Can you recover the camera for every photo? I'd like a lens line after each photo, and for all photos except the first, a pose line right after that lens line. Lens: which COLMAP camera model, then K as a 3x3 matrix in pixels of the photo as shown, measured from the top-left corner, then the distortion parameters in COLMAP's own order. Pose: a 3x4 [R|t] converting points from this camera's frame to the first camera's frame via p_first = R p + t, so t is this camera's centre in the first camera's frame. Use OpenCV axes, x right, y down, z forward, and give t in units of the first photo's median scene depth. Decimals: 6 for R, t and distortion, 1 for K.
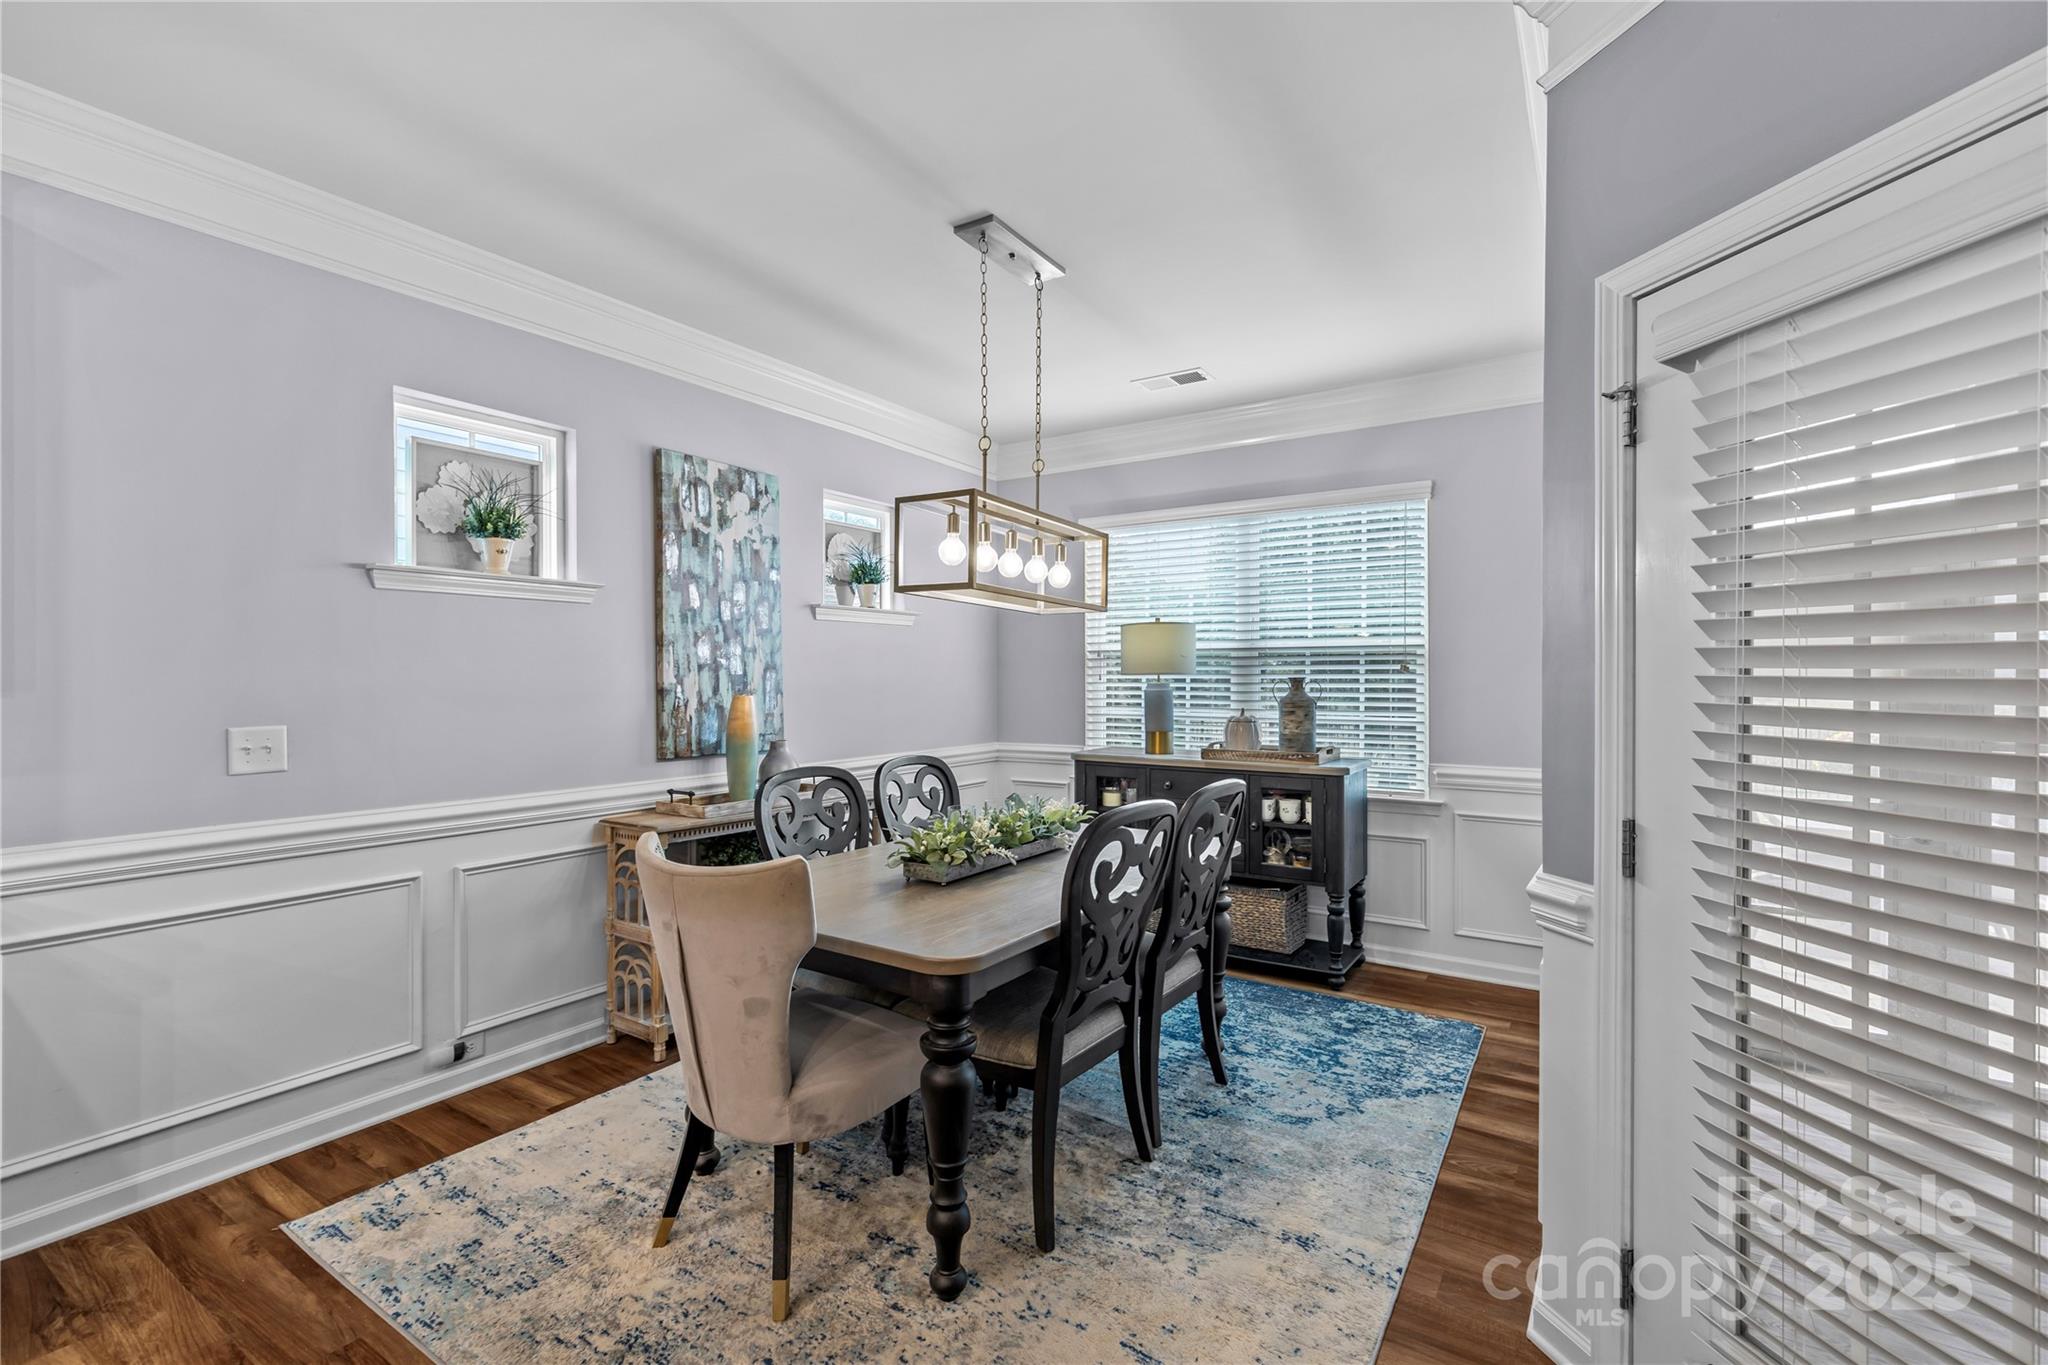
lens RADIAL K [[915.2, 0, 1007.3], [0, 915.2, 679.3], [0, 0, 1]] dist [0.009443, -0.002714]
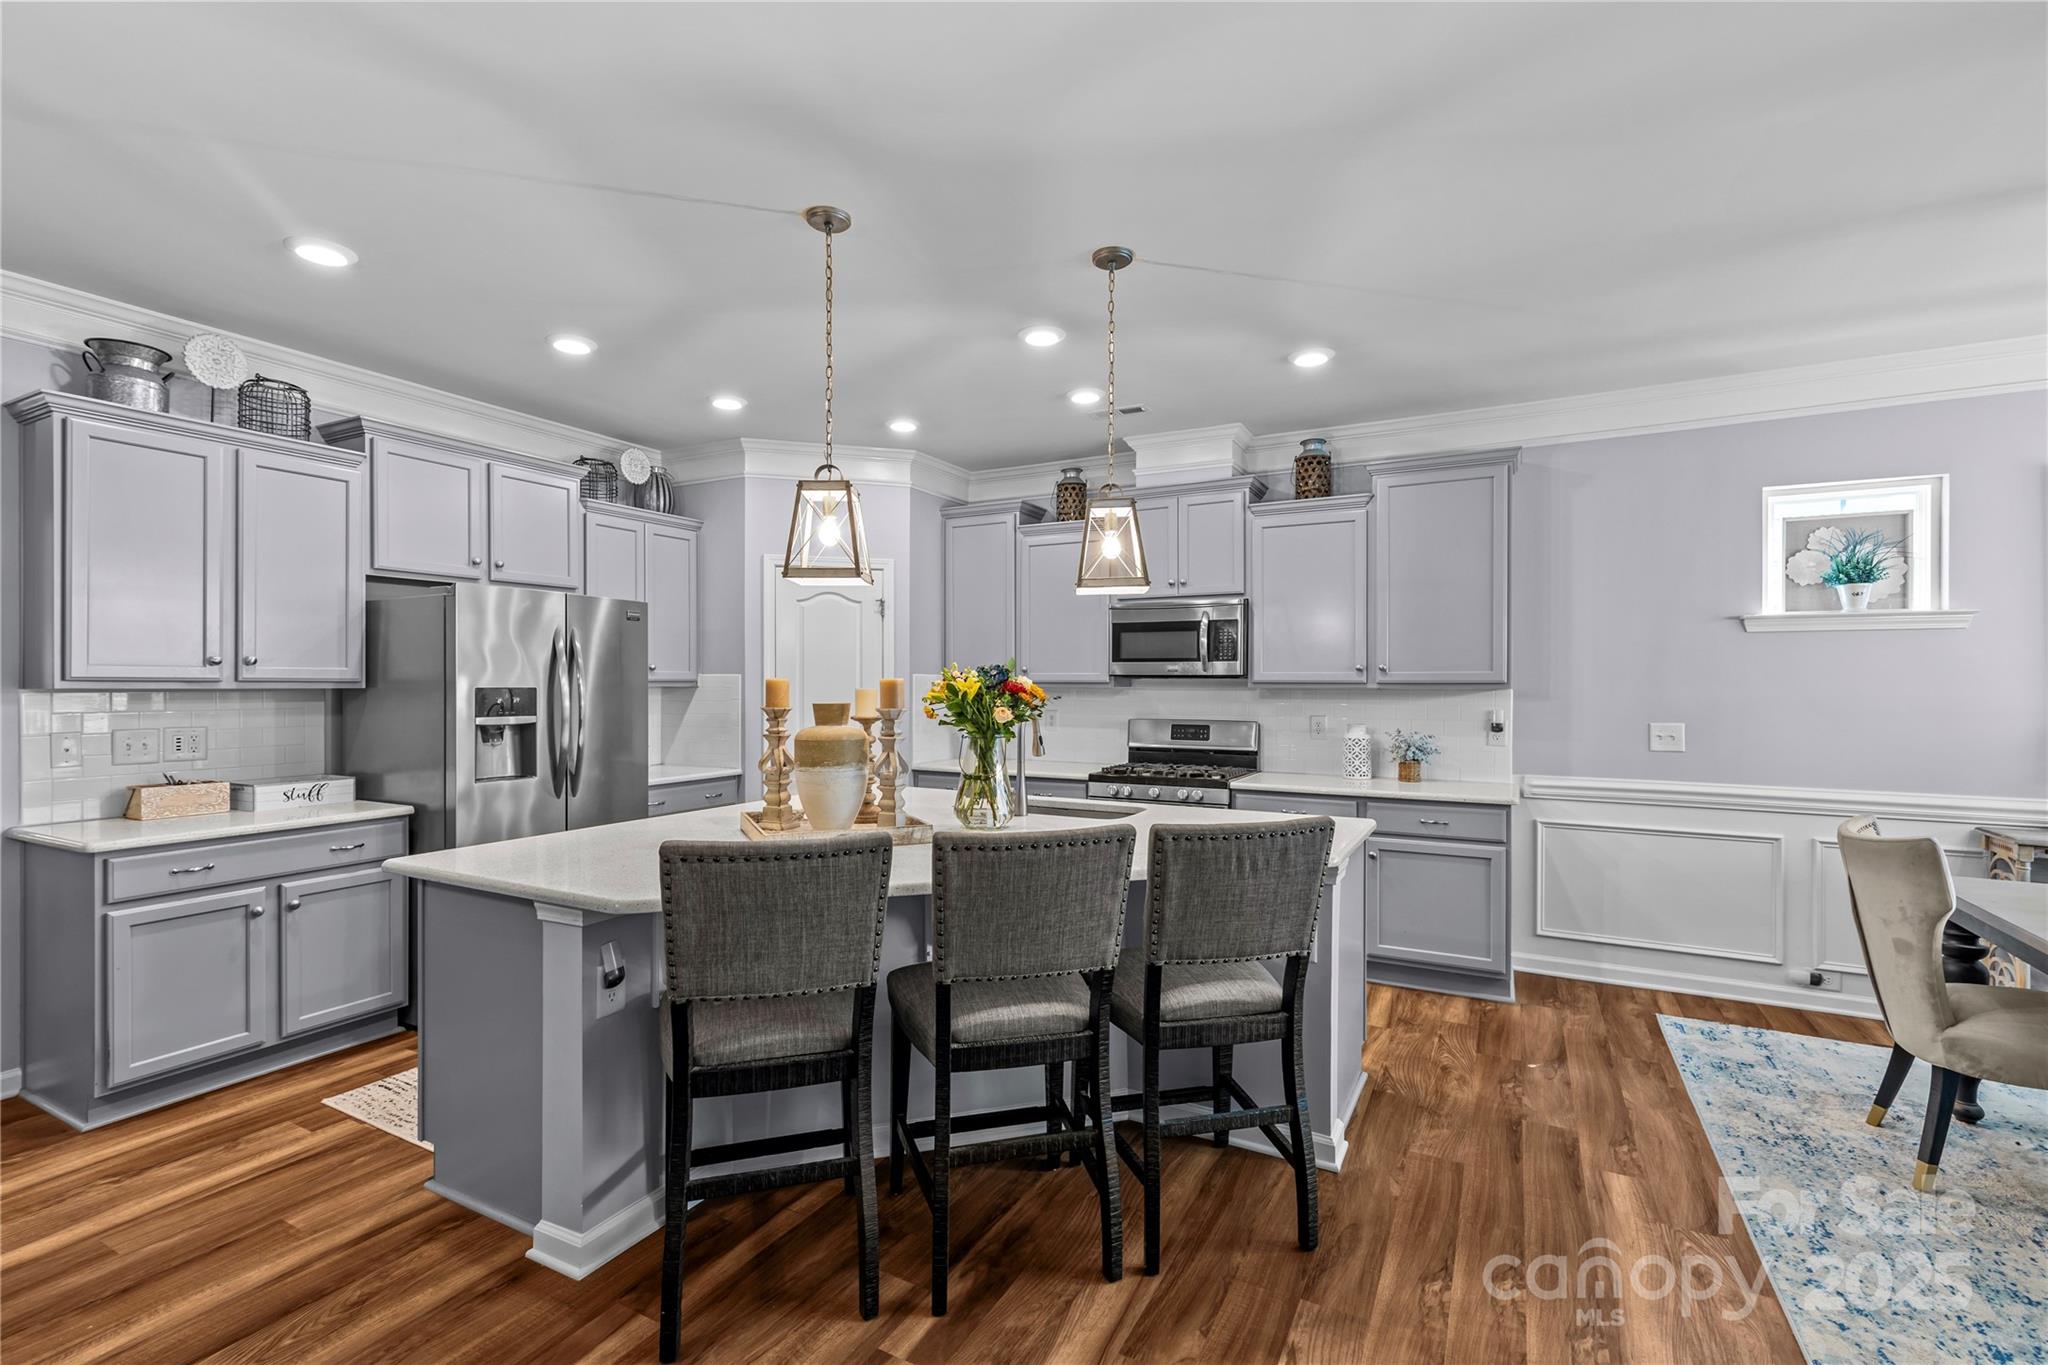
lens RADIAL K [[915.2, 0, 1019.9], [0, 915.2, 682.9], [0, 0, 1]] dist [0.009443, -0.002714]
pose [[0.095918, 0.000398, -0.995389, 0.700589], [-0.007689, 0.999970, -0.000341, -0.010922], [0.995360, 0.007686, 0.095918, -0.304213]]
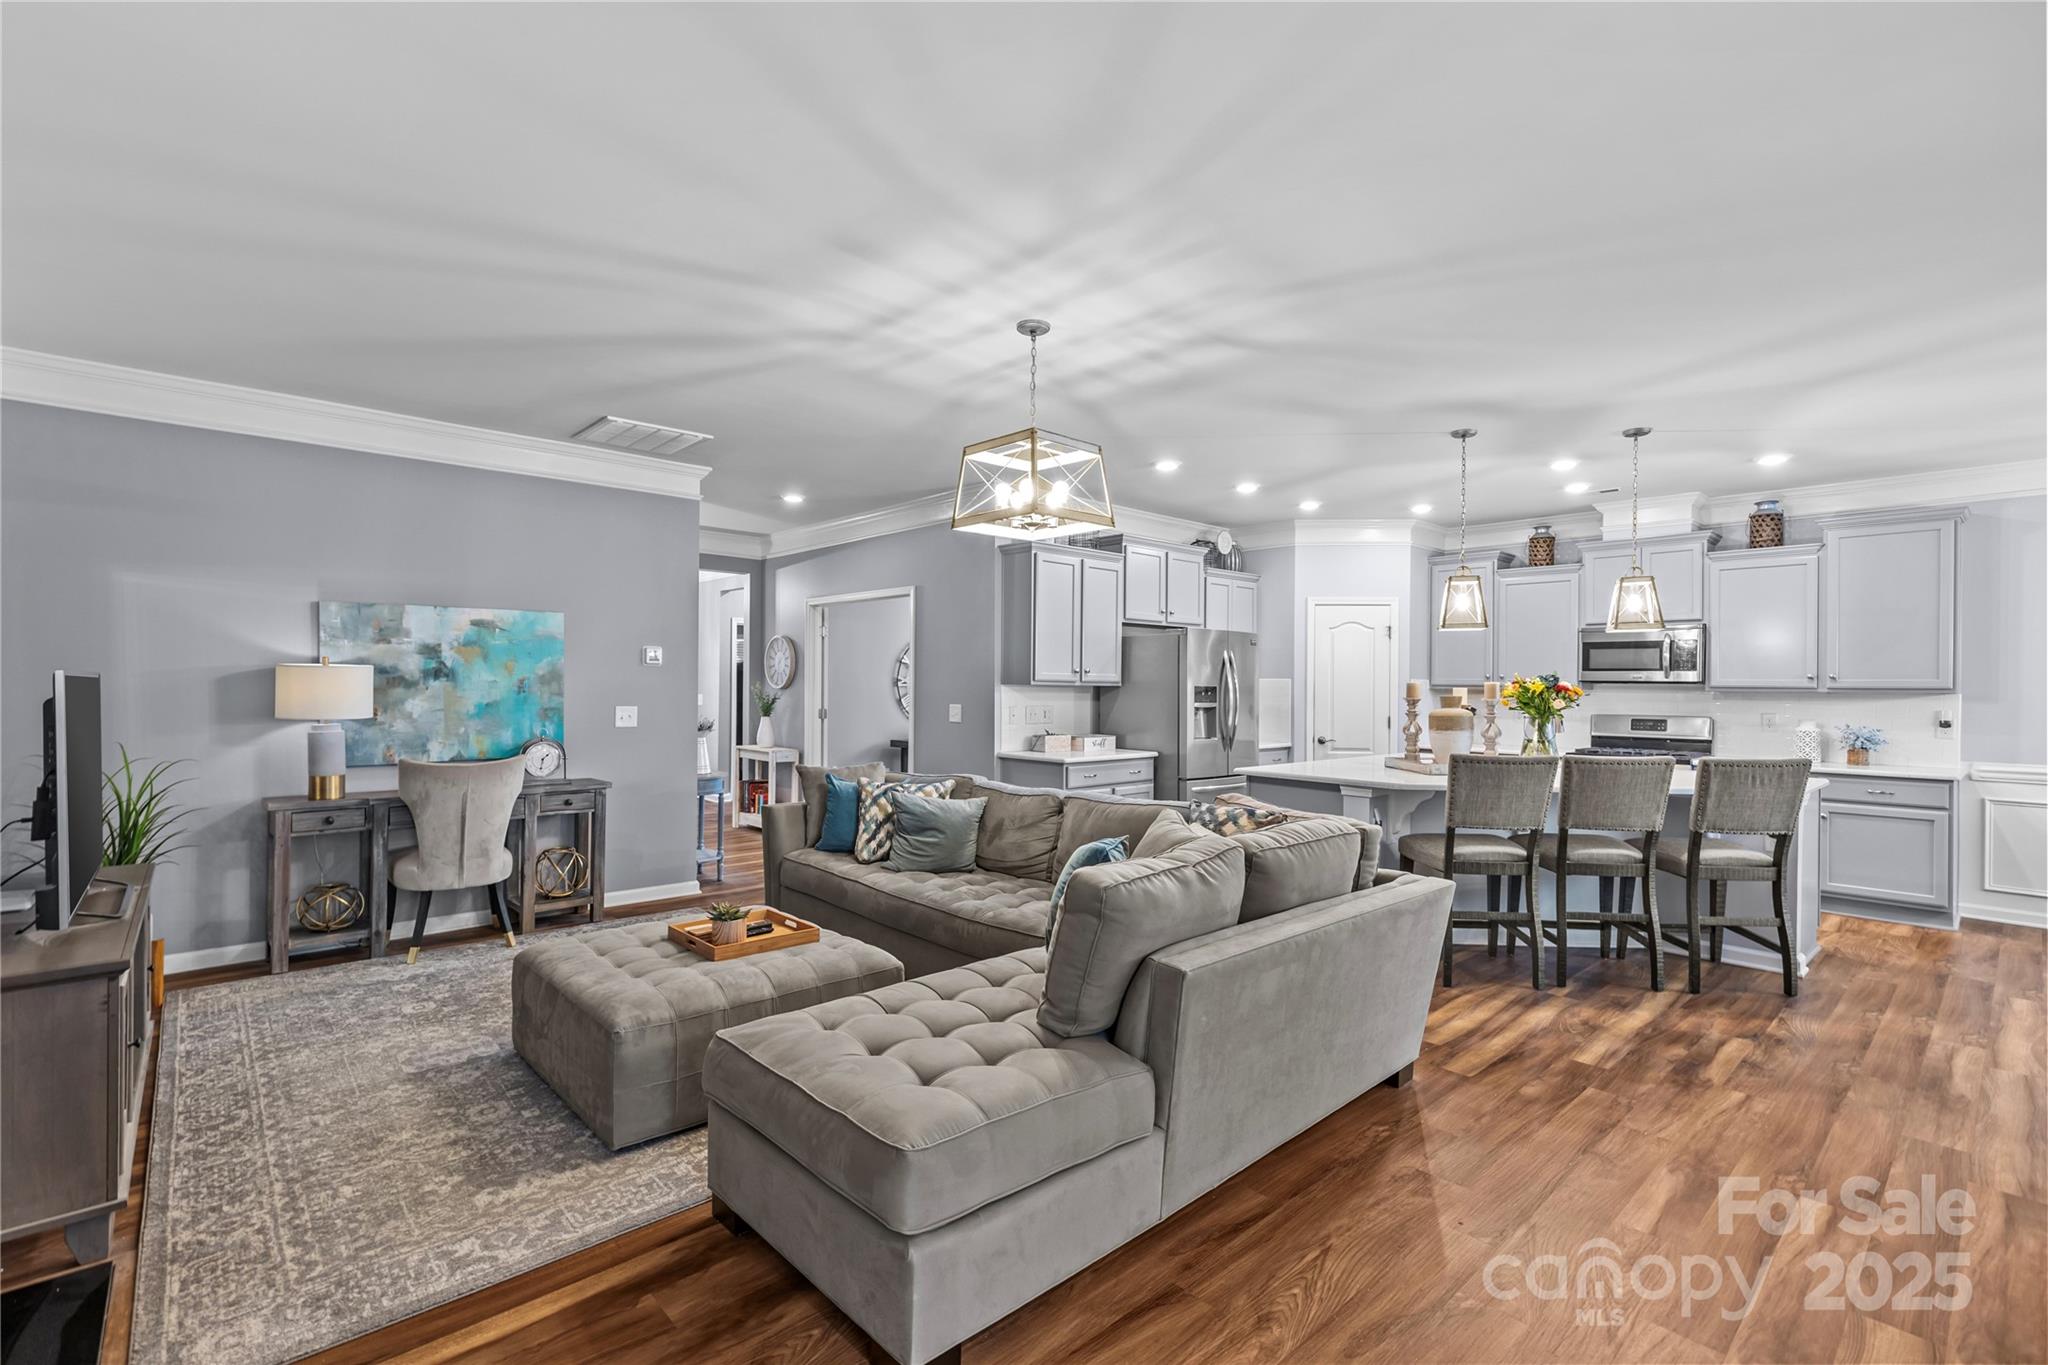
lens RADIAL K [[915.2, 0, 1015.0], [0, 915.2, 684.8], [0, 0, 1]] dist [0.009443, -0.002714]
pose [[-0.237919, -0.001897, -0.971283, 1.737640], [-0.015238, 0.999882, 0.001780, 0.001838], [0.971165, 0.015224, -0.237920, -0.880321]]
